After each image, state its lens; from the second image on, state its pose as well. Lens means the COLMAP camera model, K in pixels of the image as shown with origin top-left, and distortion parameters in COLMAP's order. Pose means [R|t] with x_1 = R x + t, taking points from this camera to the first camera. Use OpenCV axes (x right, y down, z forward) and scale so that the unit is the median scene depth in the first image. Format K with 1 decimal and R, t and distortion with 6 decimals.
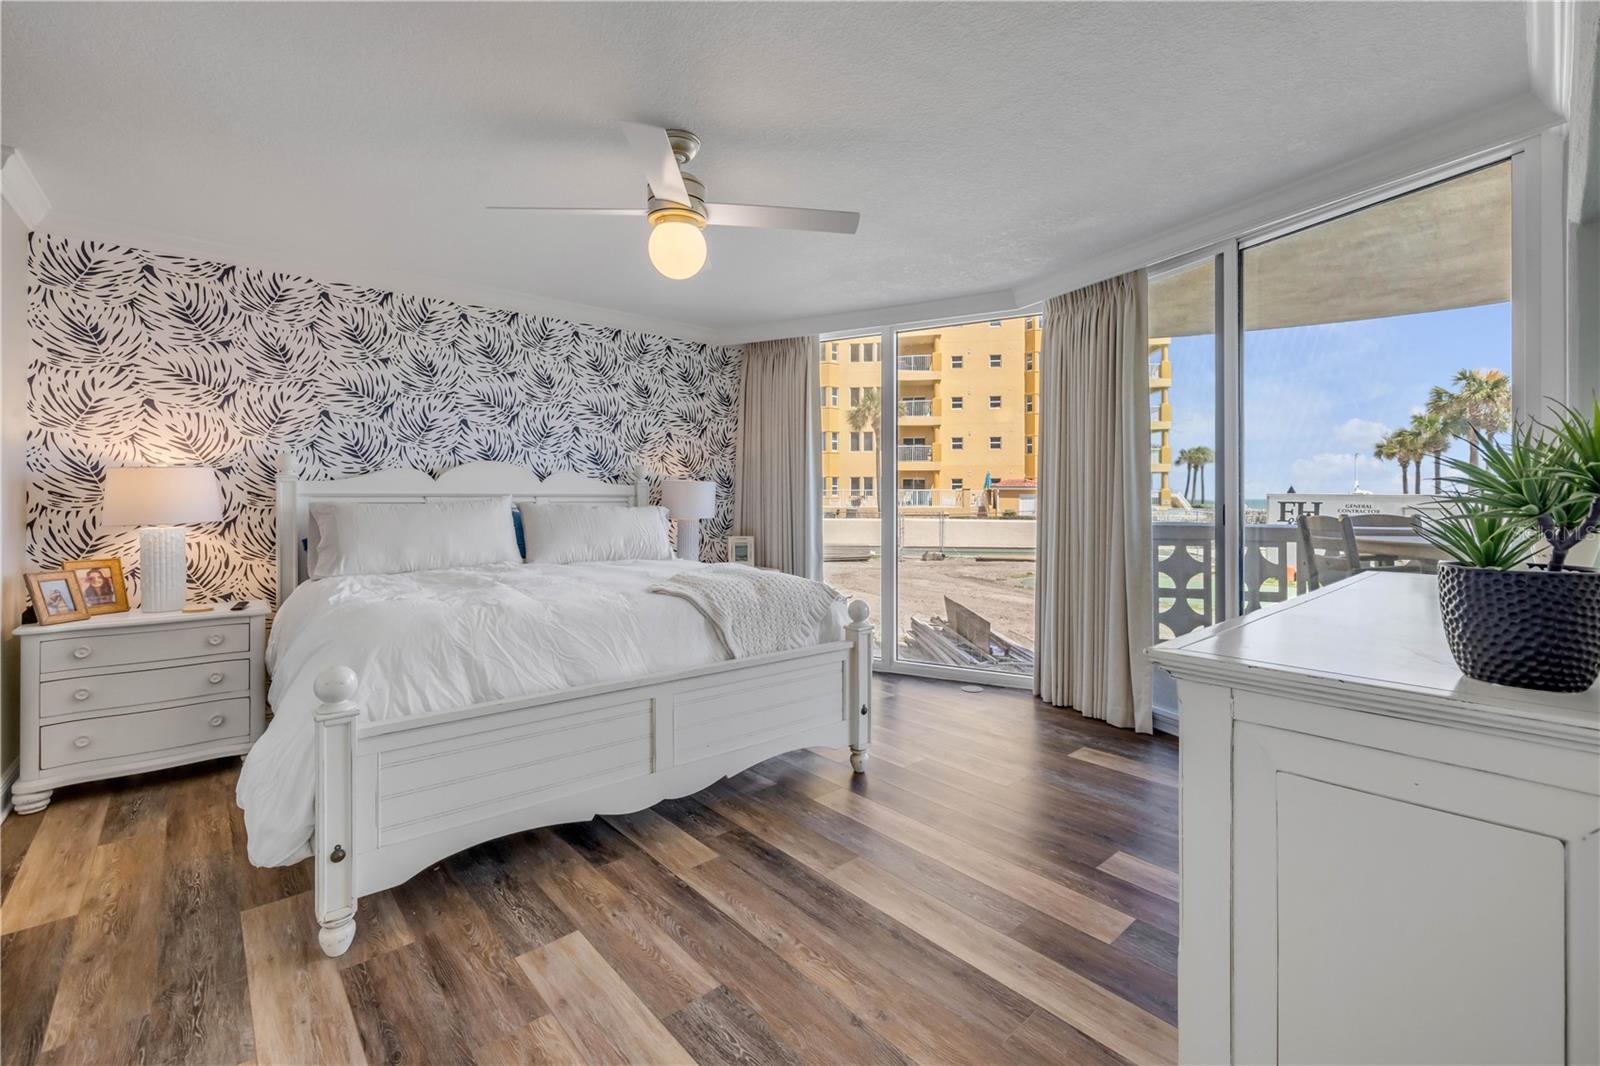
lens RADIAL K [[676.5, 0, 768.2], [0, 676.5, 499.3], [0, 0, 1]] dist [-0.001001, 0.000292]
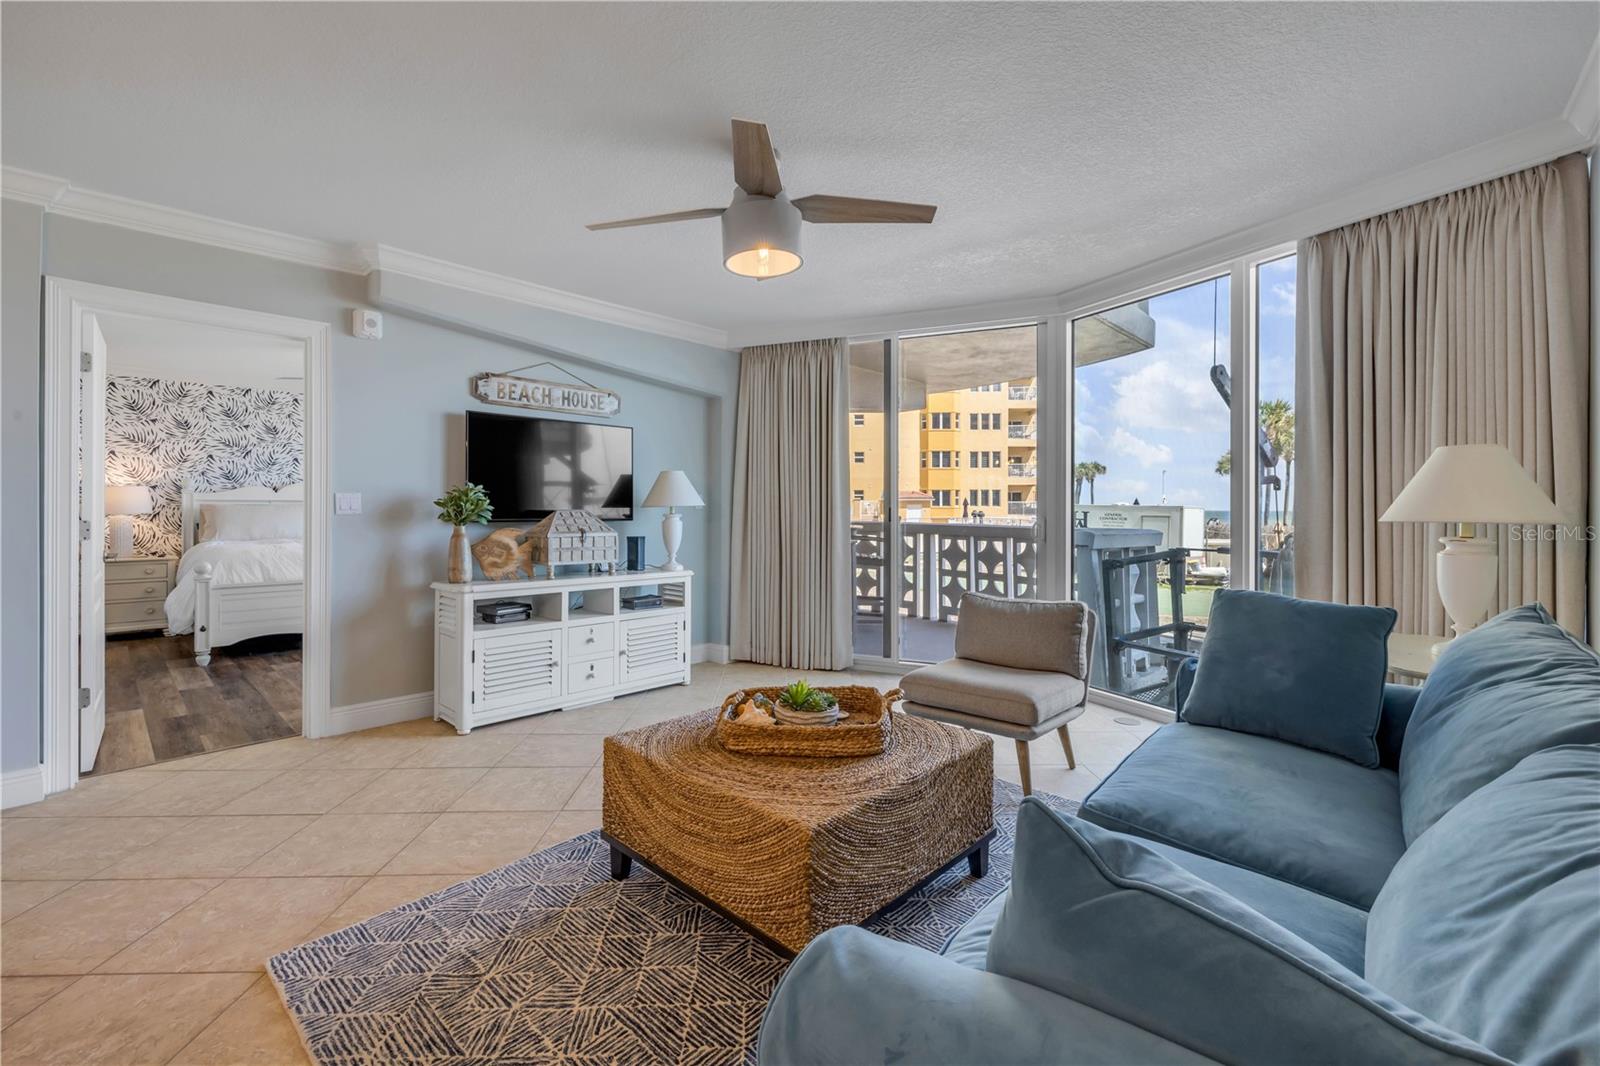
lens RADIAL K [[677.4, 0, 801.4], [0, 677.4, 506.8], [0, 0, 1]] dist [-0.016464, 0.000340]
pose [[0.993775, 0.000428, 0.111403, 0.804534], [-0.000097, 0.999996, -0.002977, 0.018015], [-0.111404, 0.002947, 0.993771, -1.073846]]
